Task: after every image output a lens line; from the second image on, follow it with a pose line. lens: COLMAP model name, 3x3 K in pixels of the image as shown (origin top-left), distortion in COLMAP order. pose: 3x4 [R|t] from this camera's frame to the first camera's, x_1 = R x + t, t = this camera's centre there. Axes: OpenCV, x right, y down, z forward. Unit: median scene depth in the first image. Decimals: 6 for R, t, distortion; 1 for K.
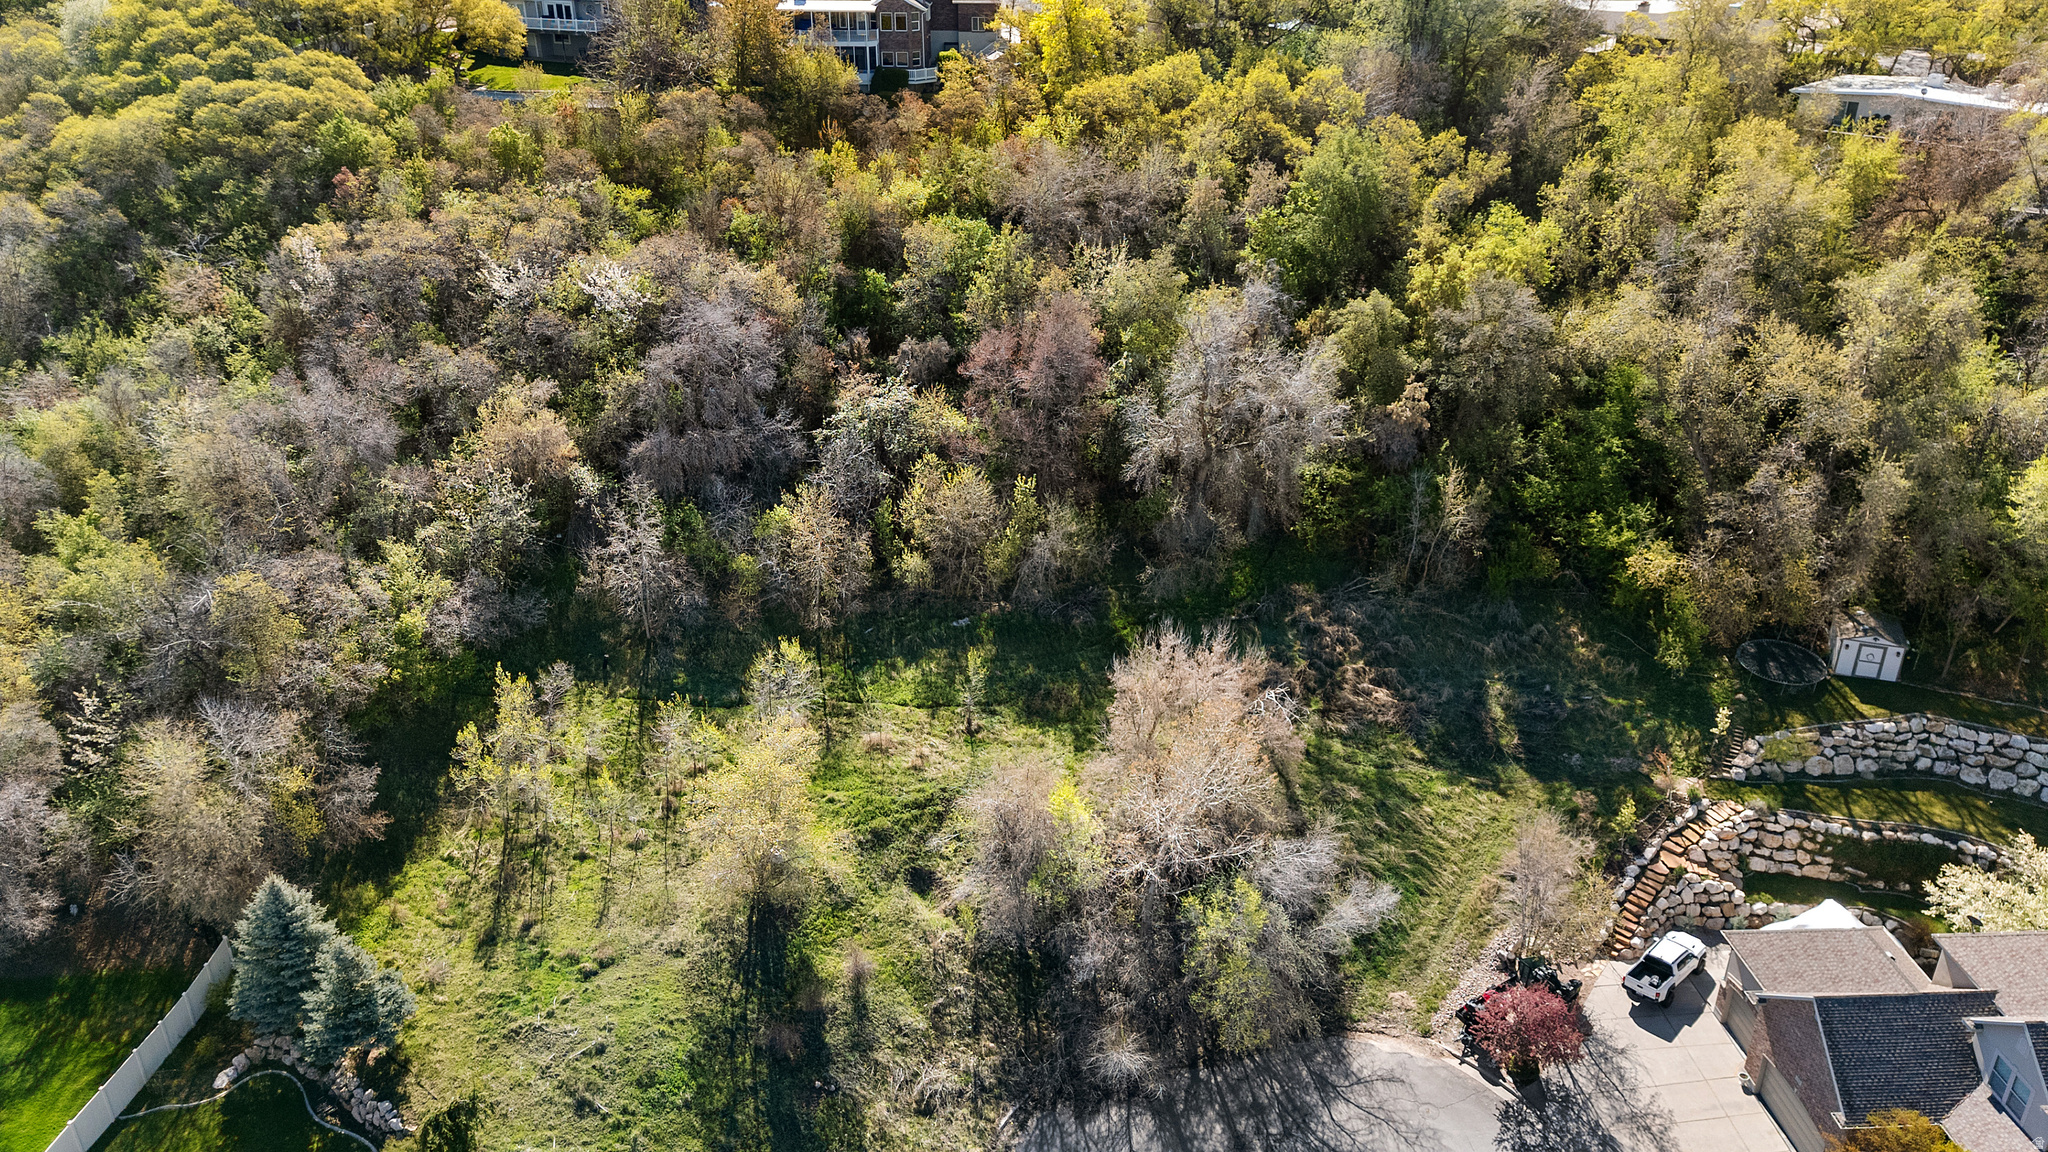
lens RADIAL K [[1438.0, 0, 1024.0], [0, 1438.0, 576.0], [0, 0, 1]] dist [0.071438, -0.068042]
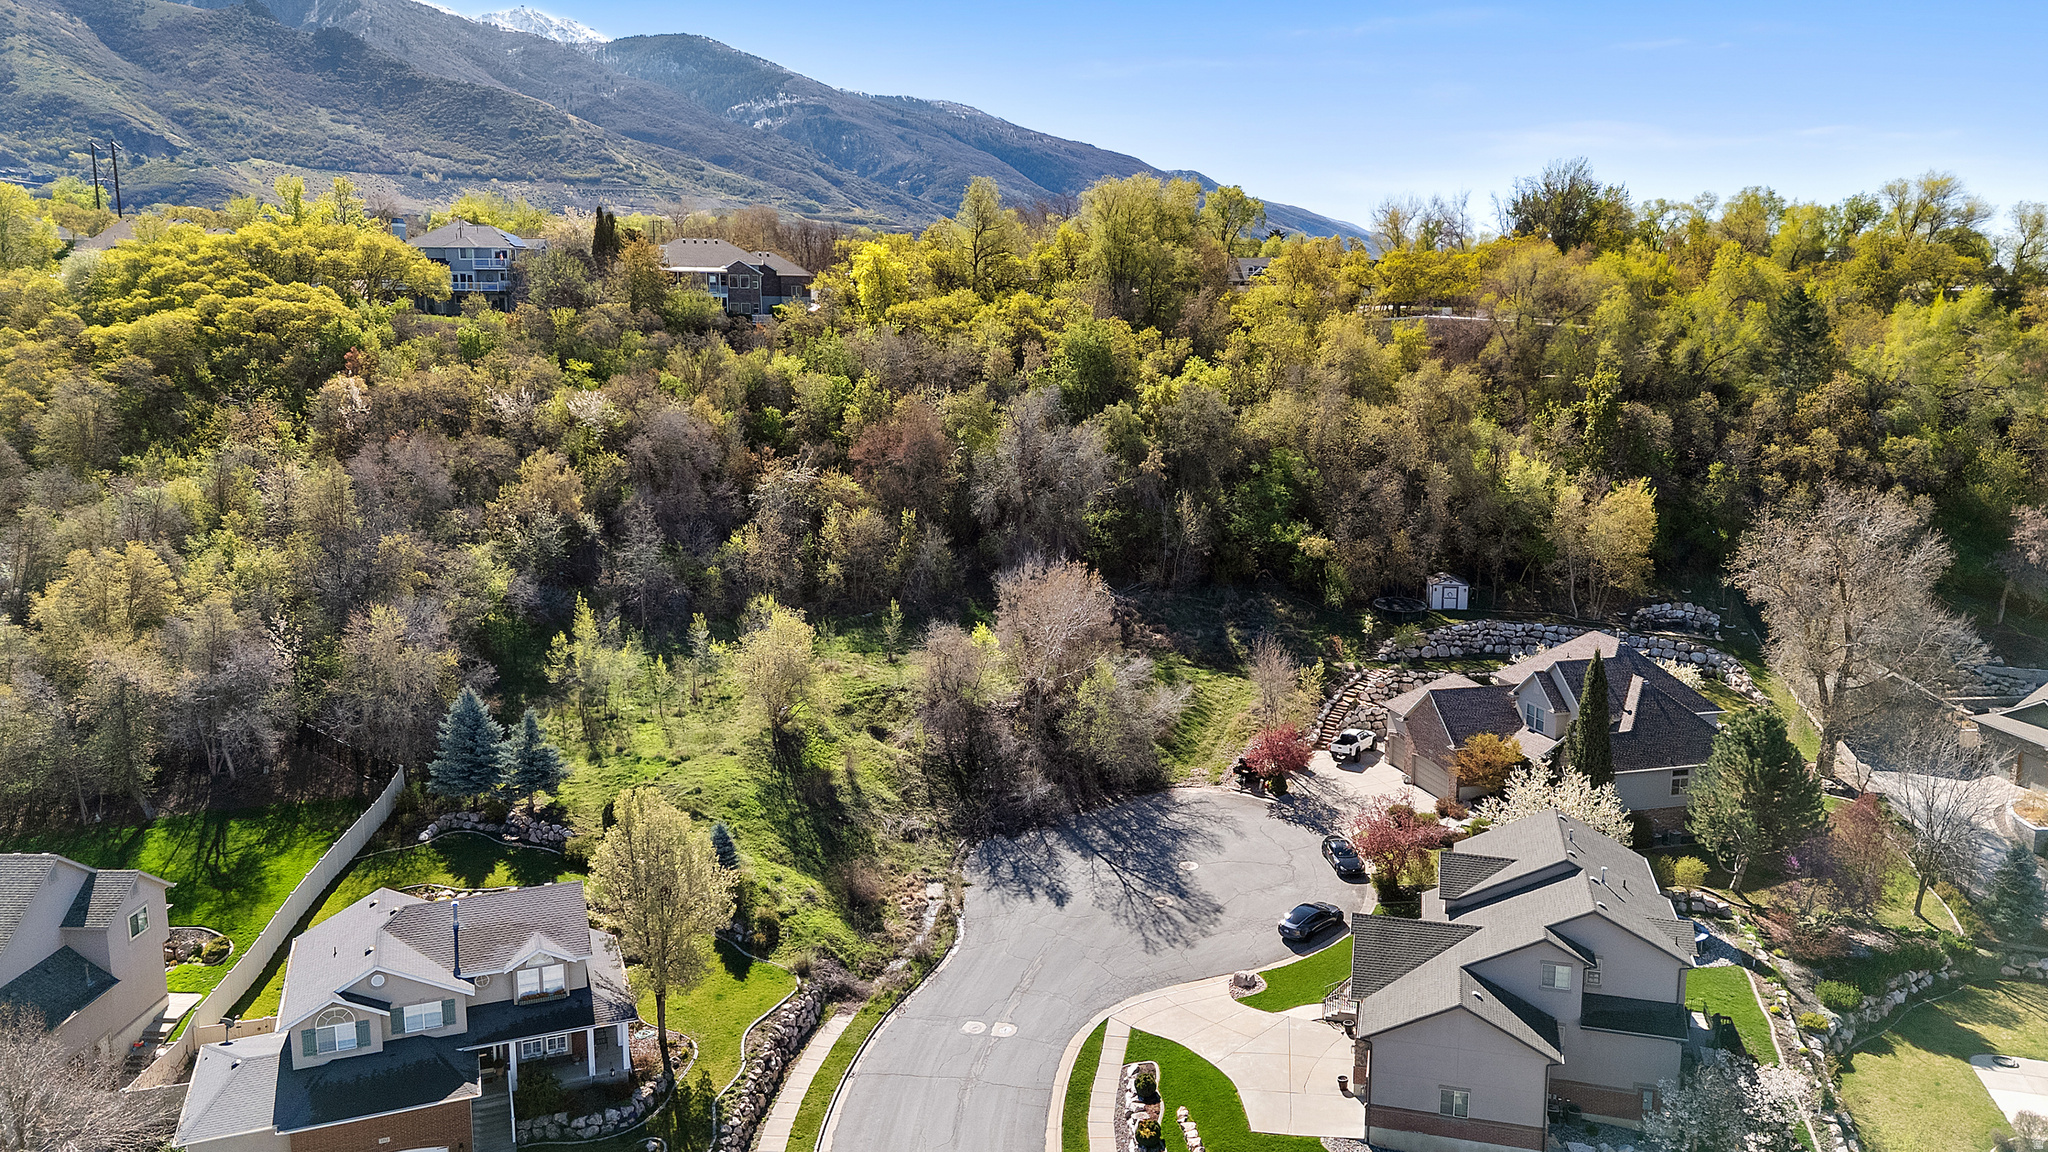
lens RADIAL K [[1464.5, 0, 1024.0], [0, 1464.5, 576.0], [0, 0, 1]] dist [0.081929, -0.071992]
pose [[0.976109, -0.035756, 0.214318, -0.224174], [0.091215, 0.962675, -0.254825, 0.421615], [-0.197207, 0.268286, 0.942938, -0.442785]]
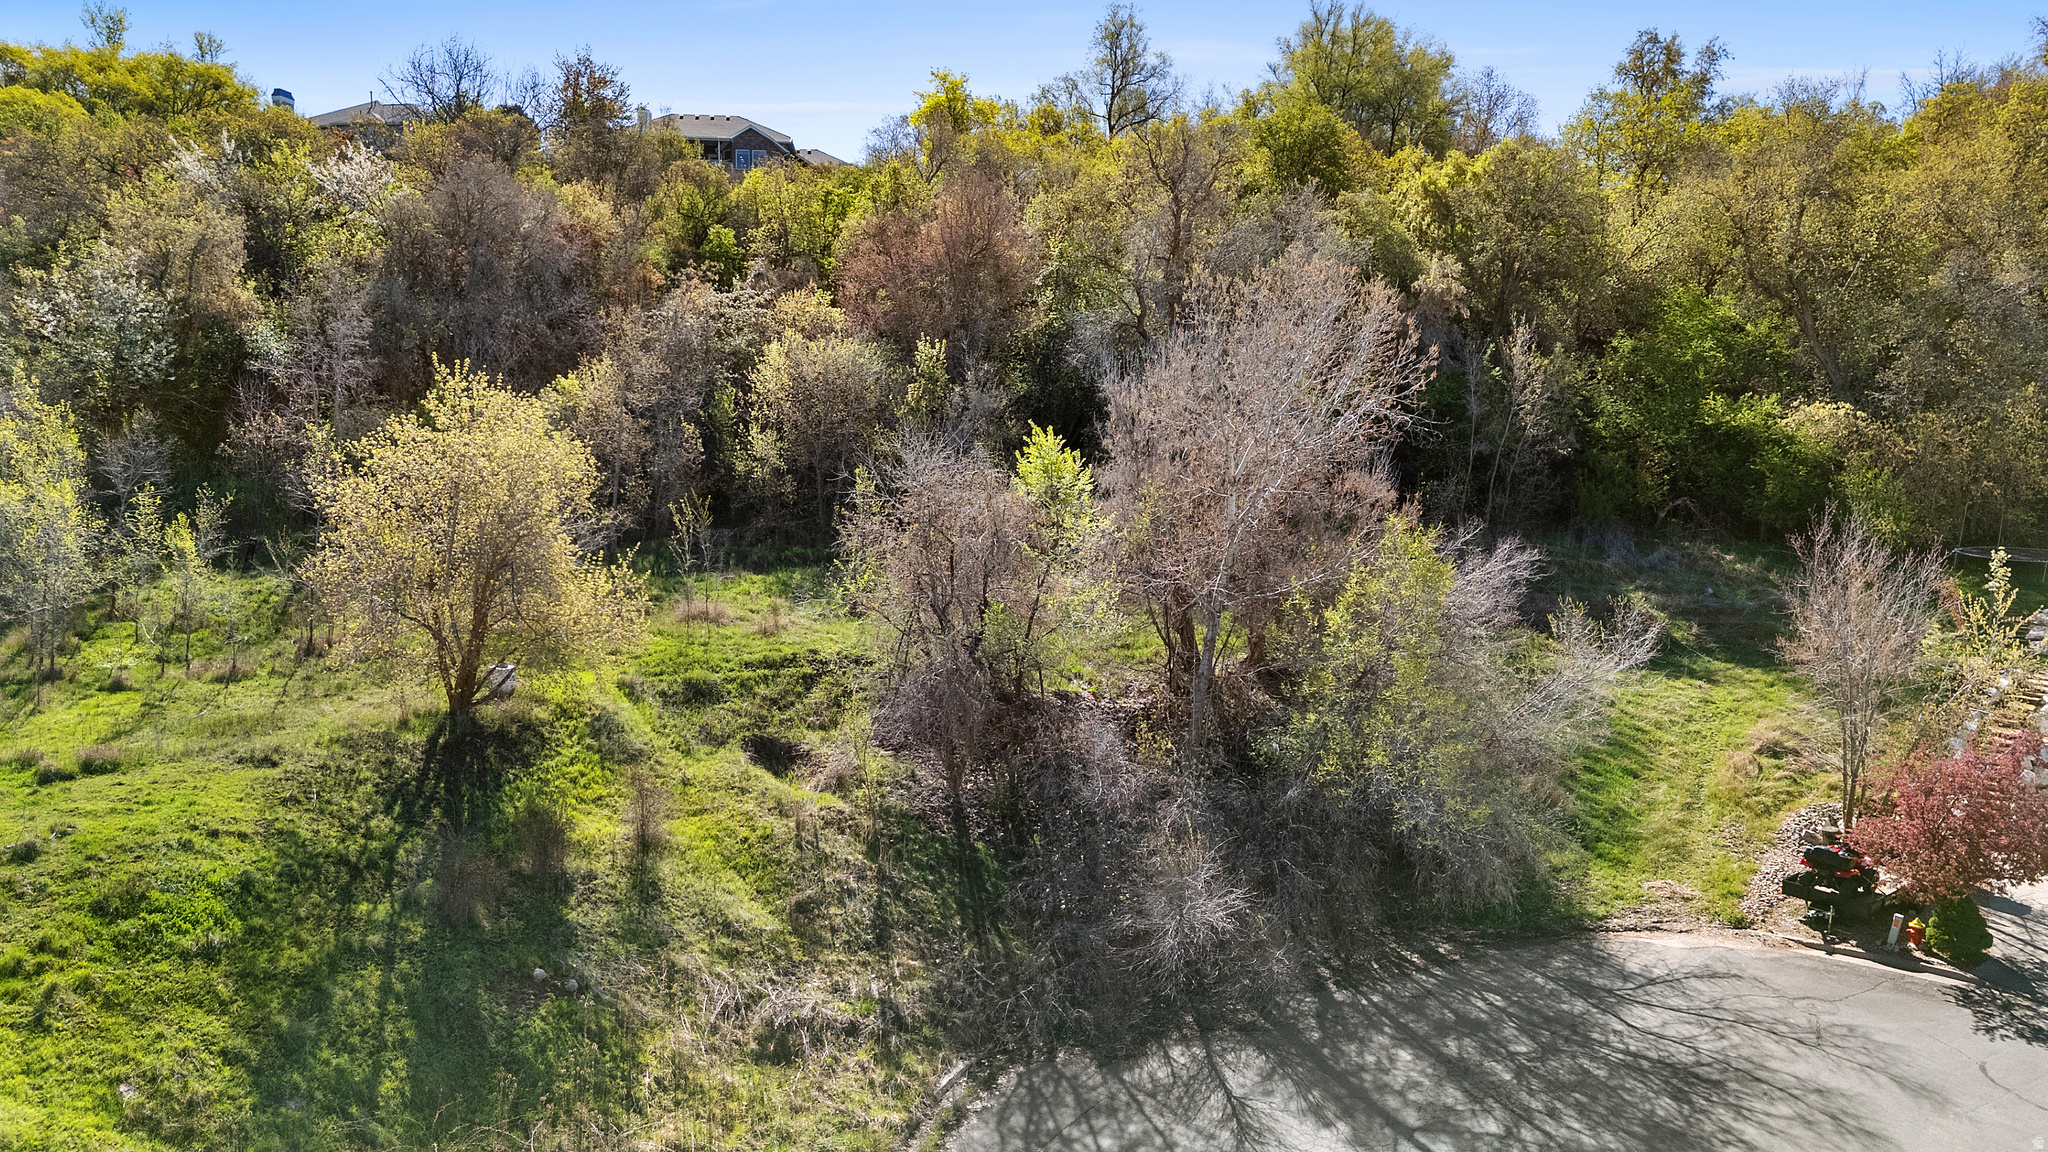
lens RADIAL K [[1464.5, 0, 1024.0], [0, 1464.5, 576.0], [0, 0, 1]] dist [0.081929, -0.071992]
pose [[0.994268, -0.000211, 0.106915, -0.033594], [0.041382, 0.922814, -0.383017, 0.344023], [-0.098582, 0.385246, 0.917533, 0.420318]]
